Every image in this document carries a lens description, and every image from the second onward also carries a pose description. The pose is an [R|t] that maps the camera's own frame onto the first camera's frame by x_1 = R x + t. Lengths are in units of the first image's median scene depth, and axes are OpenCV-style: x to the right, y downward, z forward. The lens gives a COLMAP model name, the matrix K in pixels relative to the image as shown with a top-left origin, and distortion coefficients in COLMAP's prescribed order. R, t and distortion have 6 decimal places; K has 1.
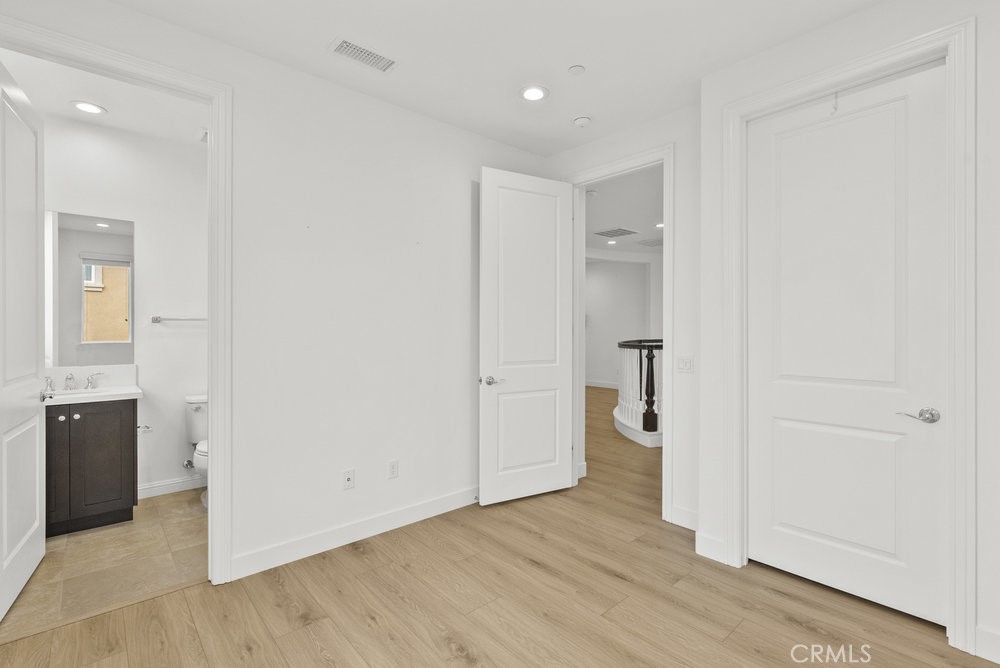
lens RADIAL K [[462.0, 0, 502.4], [0, 462.0, 331.2], [0, 0, 1]] dist [-0.005327, 0.002499]
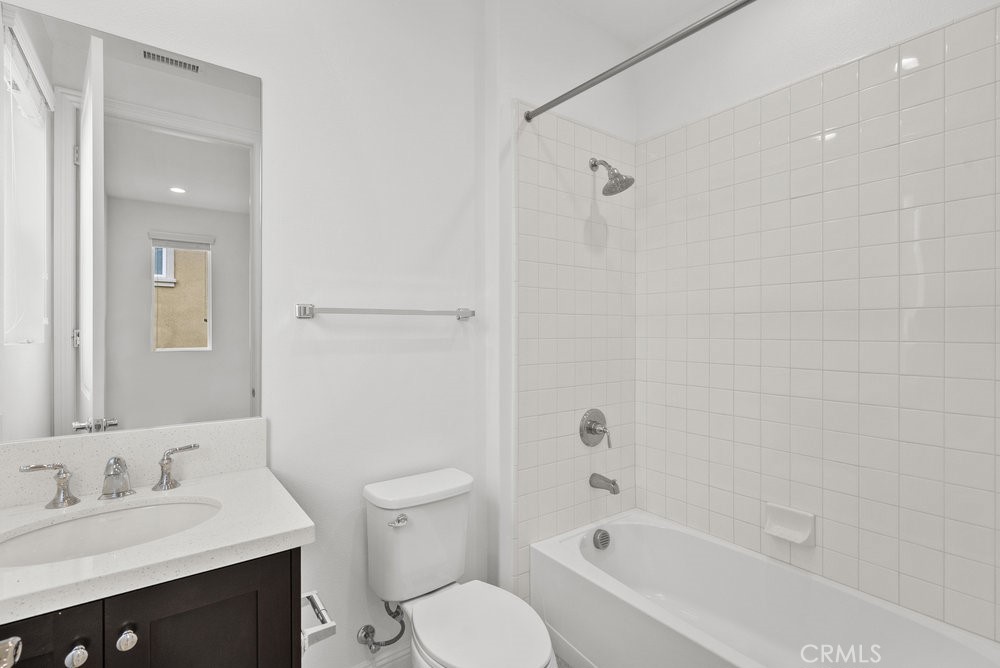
lens RADIAL K [[462.0, 0, 497.4], [0, 462.0, 329.0], [0, 0, 1]] dist [-0.005327, 0.002499]
pose [[0.995228, -0.006185, -0.097379, -0.281660], [0.005461, 0.999955, -0.007696, -0.002362], [0.097423, 0.007128, 0.995218, 0.311384]]
